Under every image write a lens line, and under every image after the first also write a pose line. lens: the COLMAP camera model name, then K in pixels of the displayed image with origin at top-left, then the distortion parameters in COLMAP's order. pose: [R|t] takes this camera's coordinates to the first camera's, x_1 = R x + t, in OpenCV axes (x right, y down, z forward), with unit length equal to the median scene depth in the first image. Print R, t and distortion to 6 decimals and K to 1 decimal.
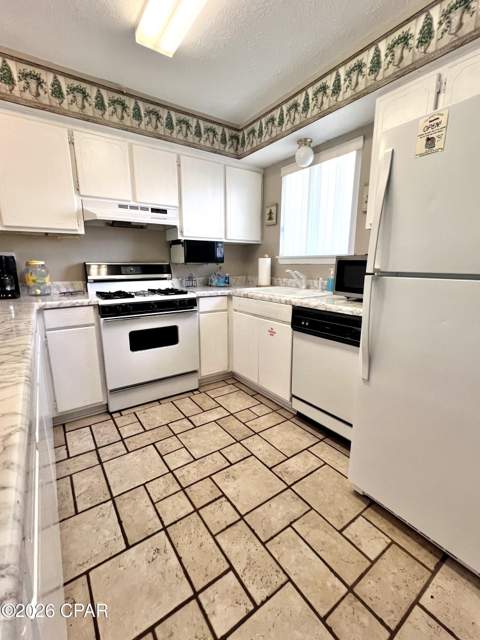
lens RADIAL K [[279.6, 0, 240.0], [0, 279.6, 320.0], [0, 0, 1]] dist [-0.002404, -0.000182]
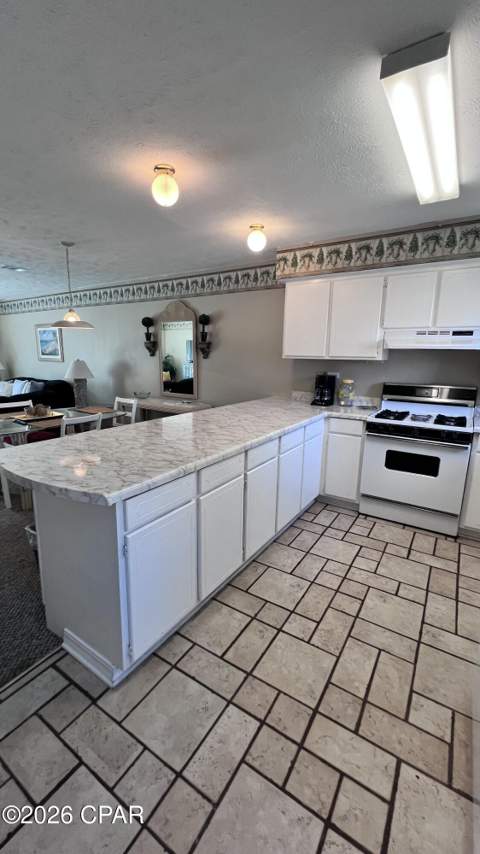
lens RADIAL K [[350.9, 0, 240.0], [0, 350.9, 427.0], [0, 0, 1]] dist [-0.002727, 0.000291]
pose [[0.380984, 0.193462, -0.904115, 0.592247], [-0.203875, 0.971373, 0.121943, -0.091986], [0.901824, 0.137868, 0.409519, -0.097200]]
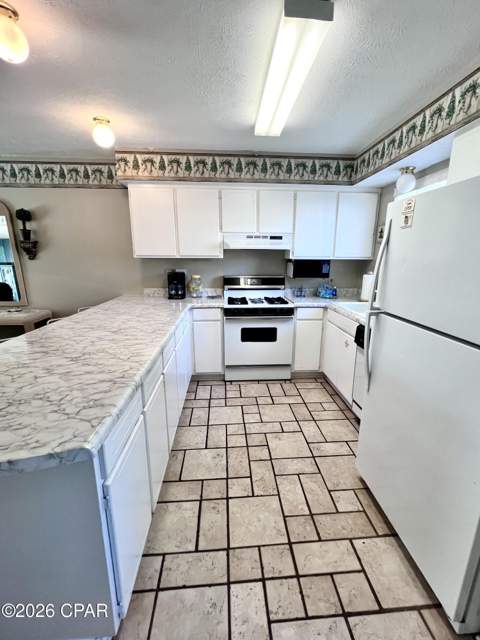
lens RADIAL K [[289.1, 0, 248.3], [0, 289.1, 328.9], [0, 0, 1]] dist [0.000304, 0.000086]
pose [[0.862957, 0.129424, -0.488420, 0.342345], [-0.107932, 0.991544, 0.072046, -0.060927], [0.493615, -0.009456, 0.869629, -0.256300]]
